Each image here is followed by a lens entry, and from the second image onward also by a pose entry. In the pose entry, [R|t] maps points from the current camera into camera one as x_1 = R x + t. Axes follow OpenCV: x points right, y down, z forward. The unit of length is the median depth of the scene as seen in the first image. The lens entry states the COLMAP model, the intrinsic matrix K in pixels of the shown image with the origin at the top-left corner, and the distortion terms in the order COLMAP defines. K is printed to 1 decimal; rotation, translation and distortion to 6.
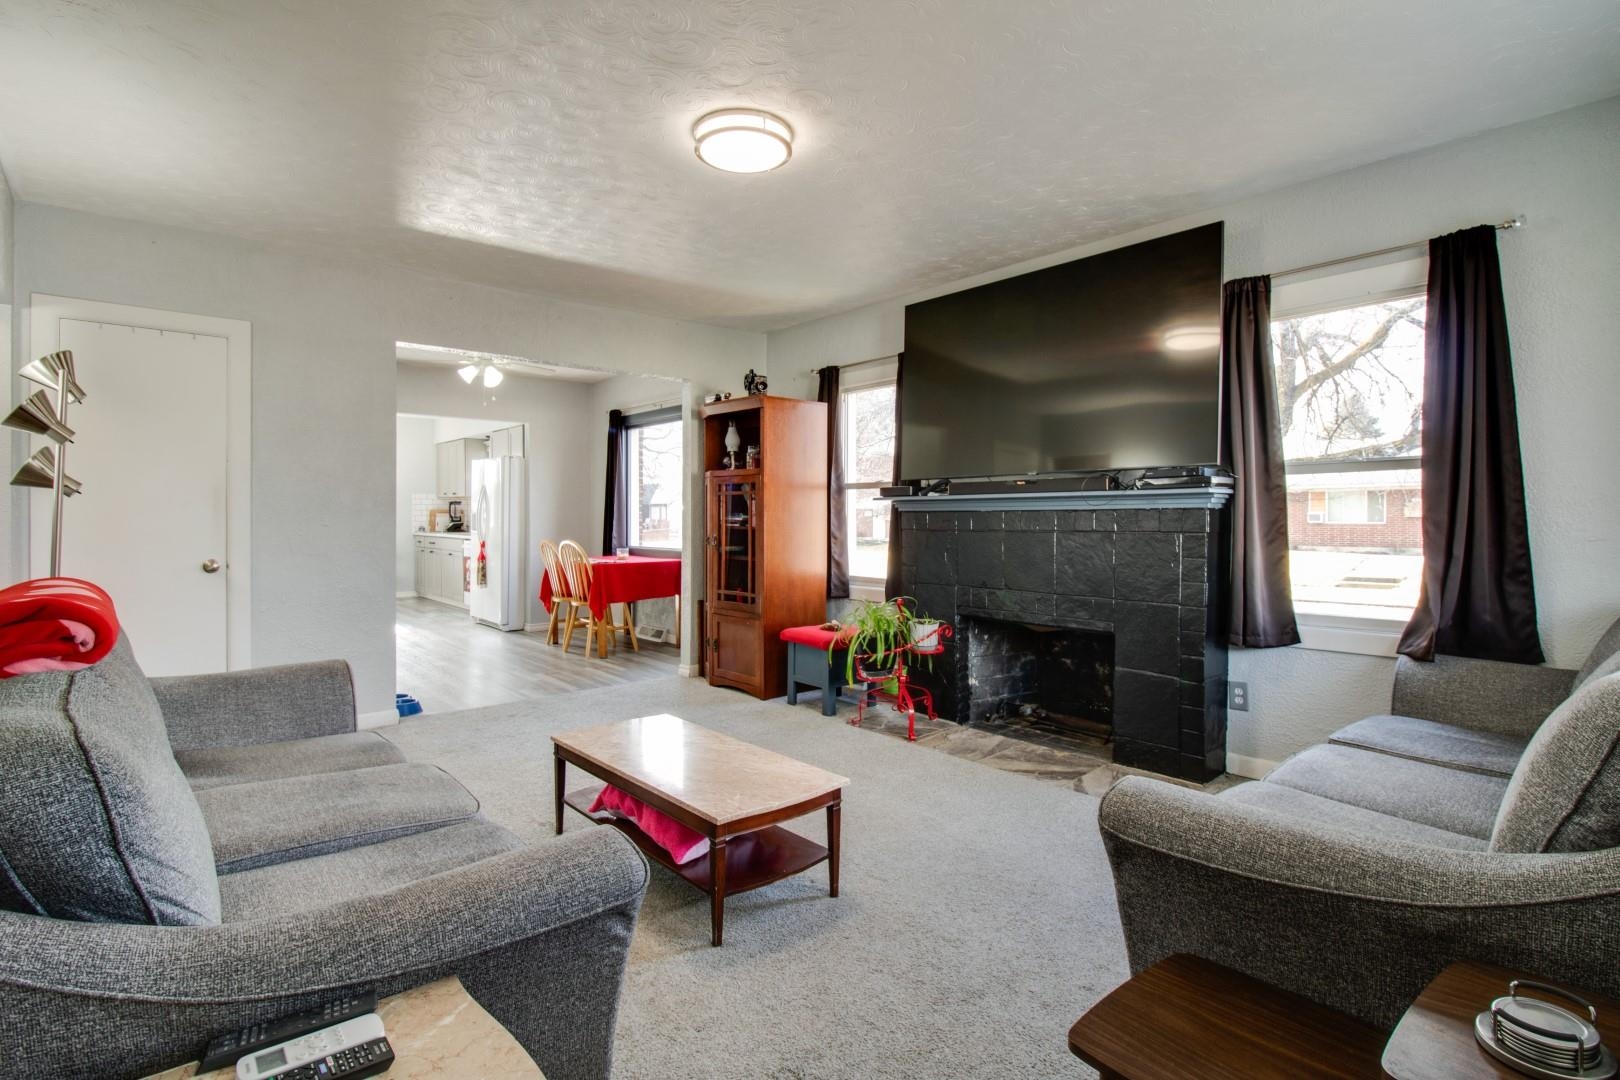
lens RADIAL K [[834.9, 0, 841.9], [0, 834.9, 521.7], [0, 0, 1]] dist [0.001596, -0.000905]
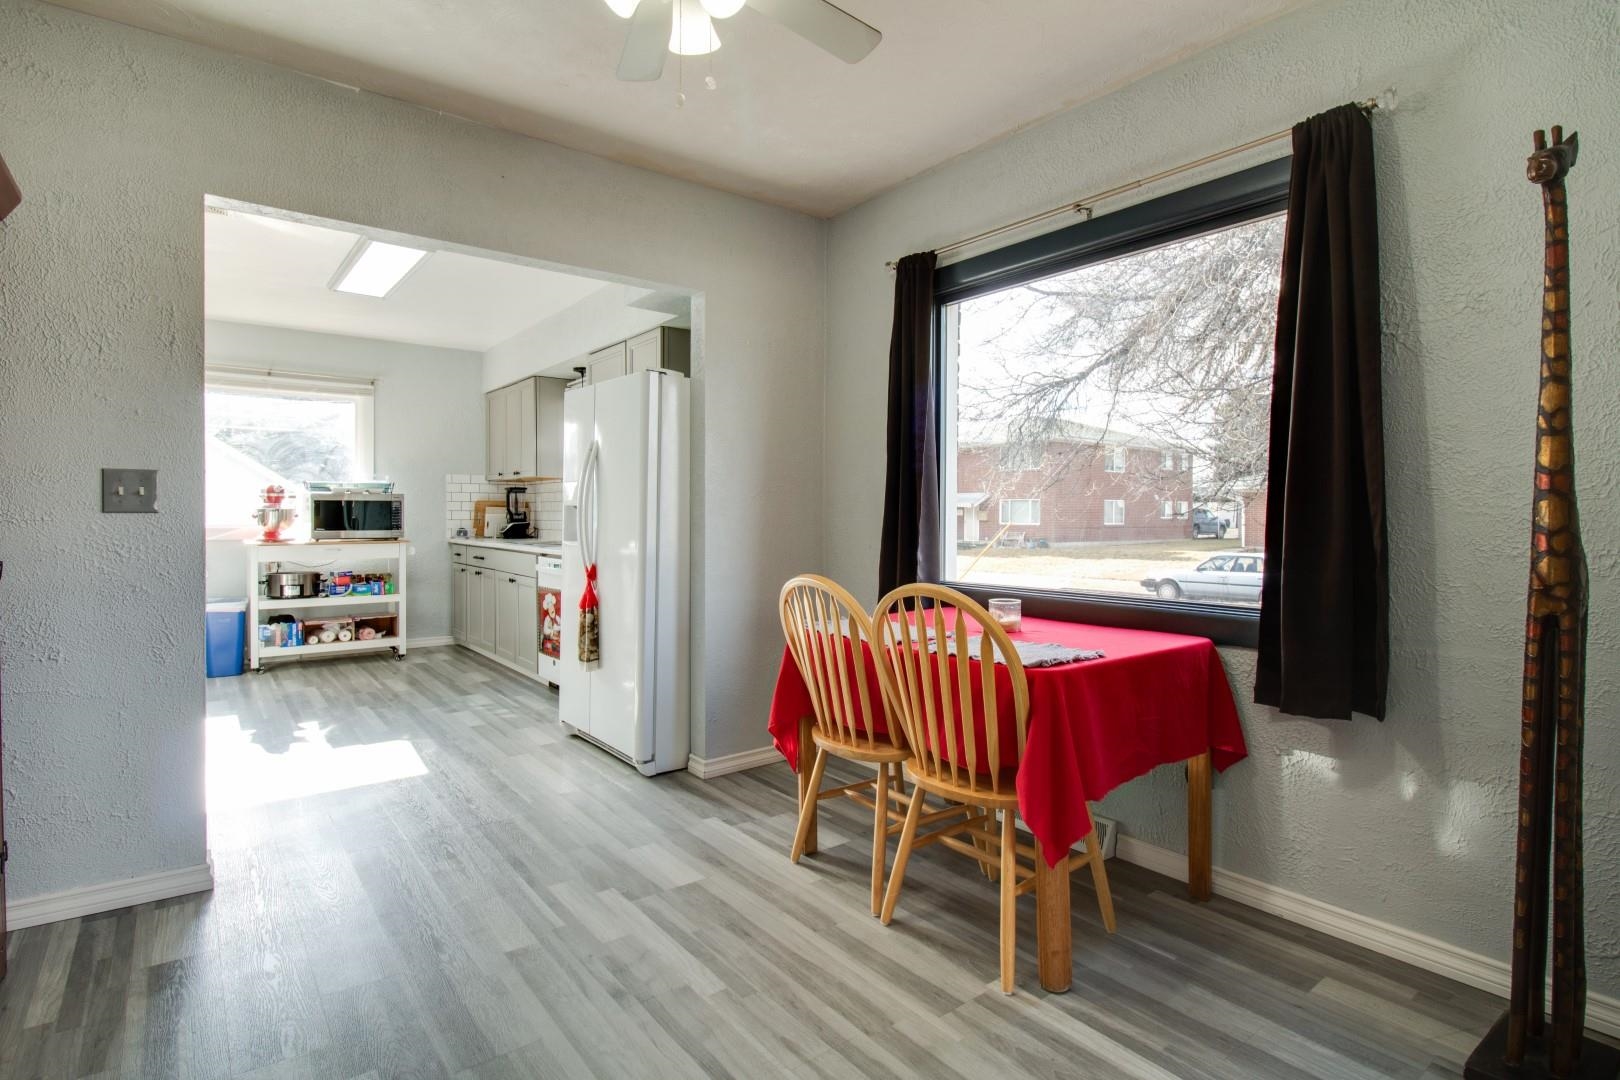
lens RADIAL K [[834.9, 0, 841.9], [0, 834.9, 521.7], [0, 0, 1]] dist [0.001596, -0.000905]
pose [[0.999077, 0.003217, -0.042831, -0.253469], [-0.003172, 0.999994, 0.001129, -0.001103], [0.042835, -0.000992, 0.999082, 0.510486]]
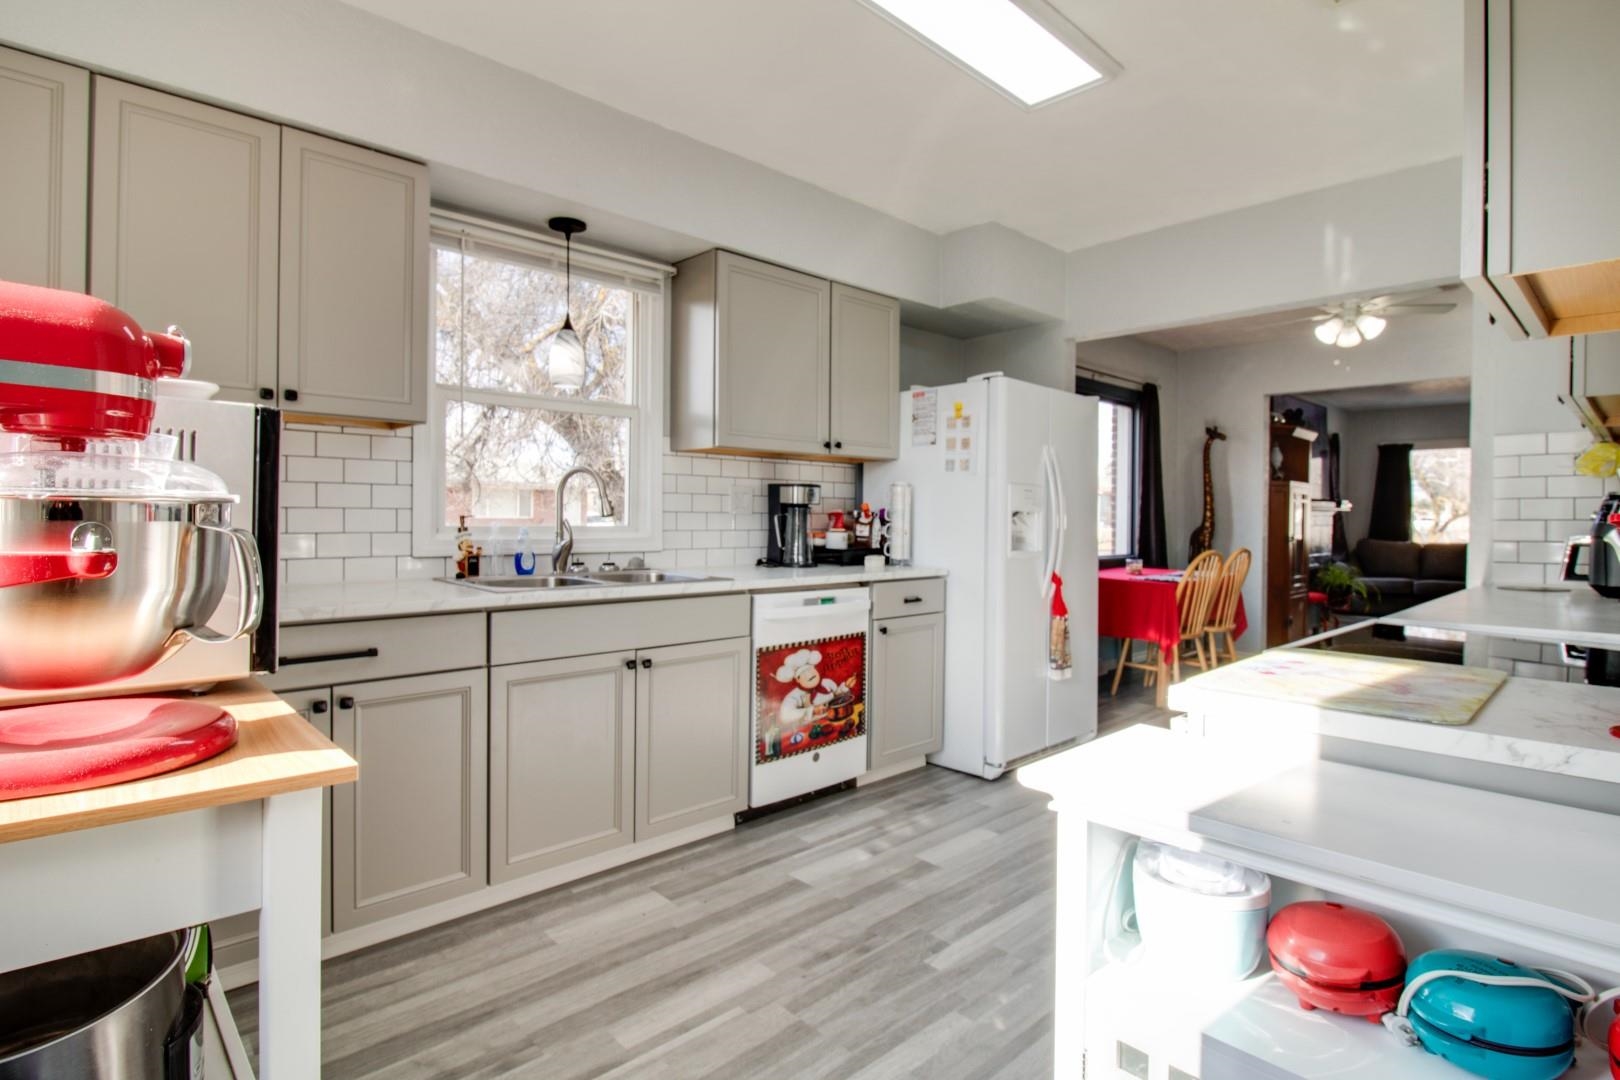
lens RADIAL K [[821.6, 0, 810.0], [0, 821.6, 540.0], [0, 0, 1]] dist [0.001225, -0.000169]
pose [[-0.047389, -0.030689, 0.998405, -0.795227], [0.001292, 0.999525, 0.030785, -0.006590], [-0.998876, 0.002749, -0.047327, 1.064428]]
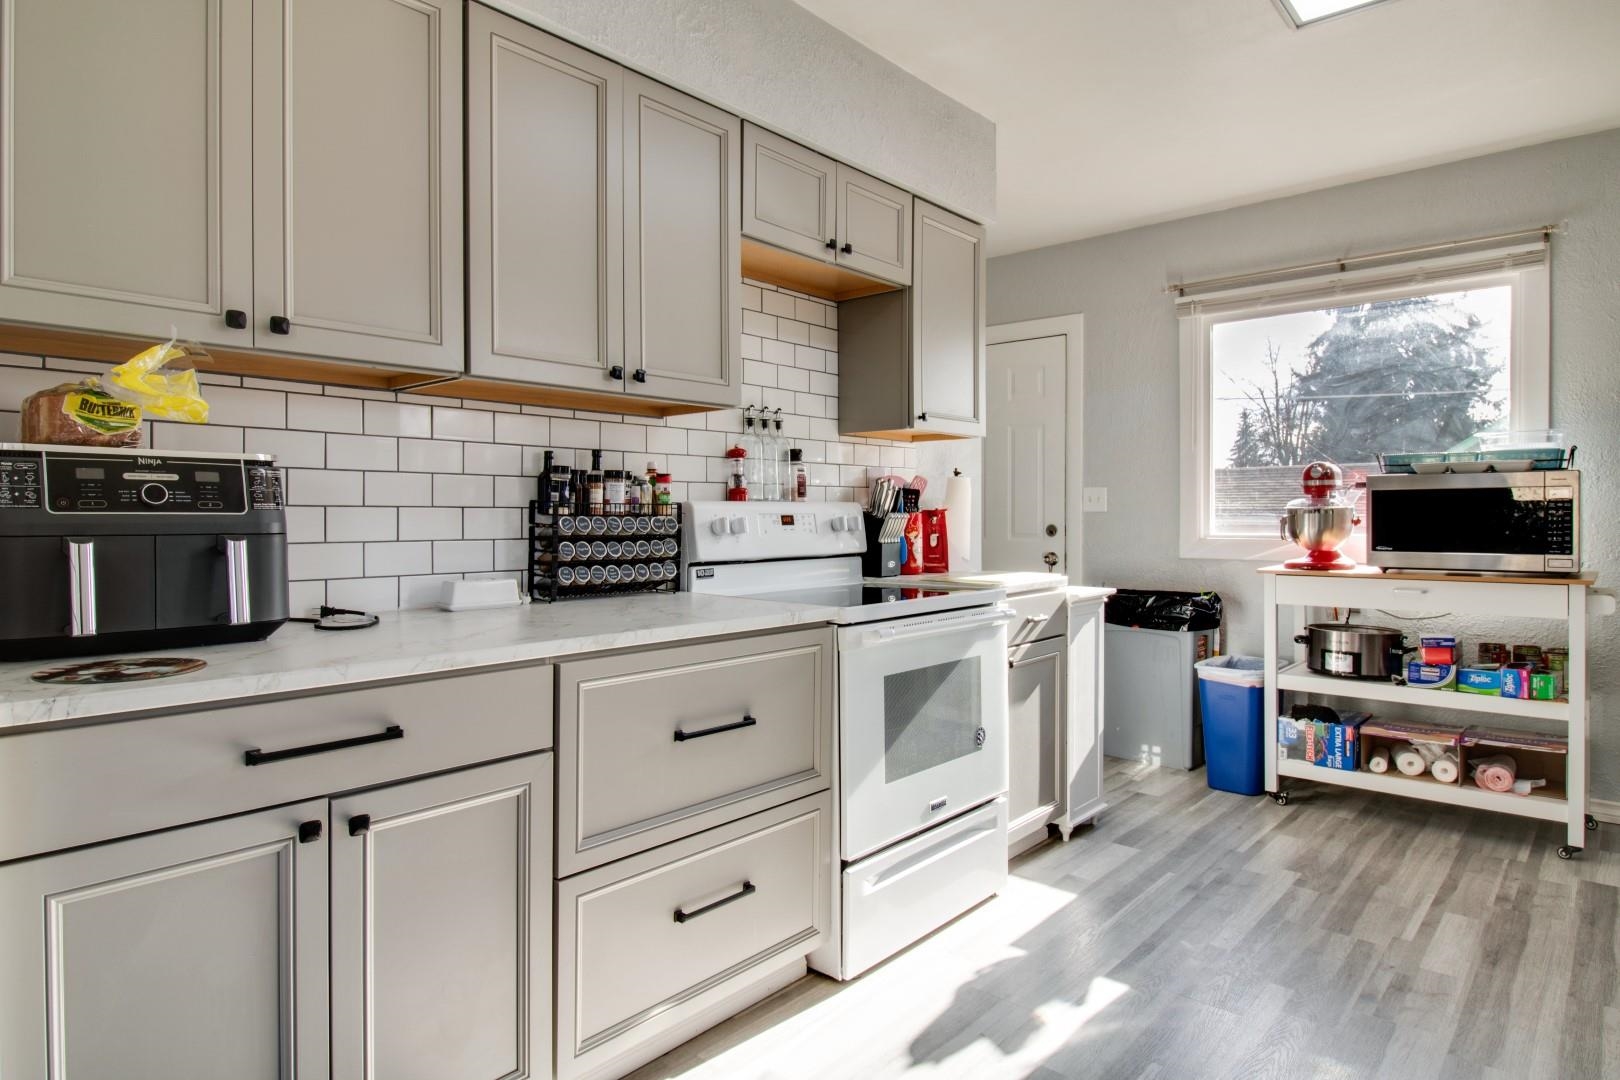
lens RADIAL K [[936.3, 0, 810.7], [0, 936.3, 522.4], [0, 0, 1]] dist [-0.000377, -0.001395]
pose [[0.130340, 0.007656, -0.991440, -0.353061], [-0.007636, 0.999948, 0.006718, -0.003953], [0.991440, 0.006695, 0.130392, 0.867822]]
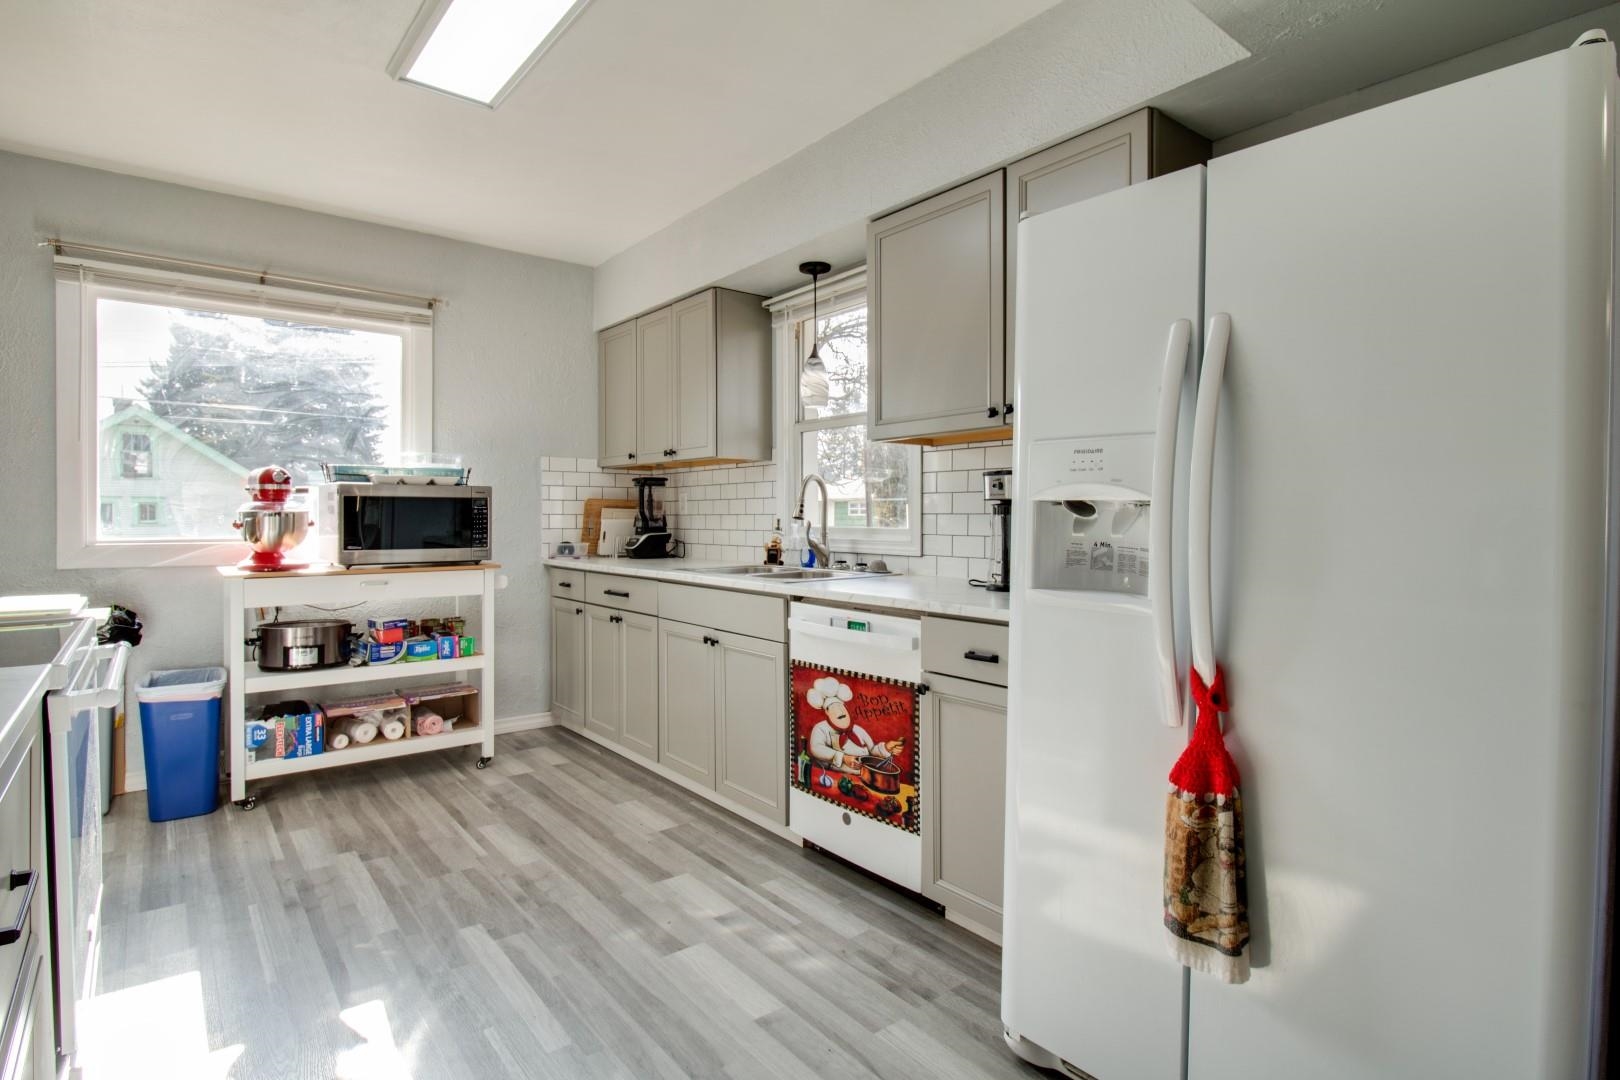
lens RADIAL K [[845.0, 0, 840.9], [0, 845.0, 522.3], [0, 0, 1]] dist [0.000814, -0.000718]
pose [[0.999620, 0.001471, -0.027540, -0.458440], [-0.001548, 0.999995, -0.002779, -0.003571], [0.027536, 0.002821, 0.999617, 0.771168]]
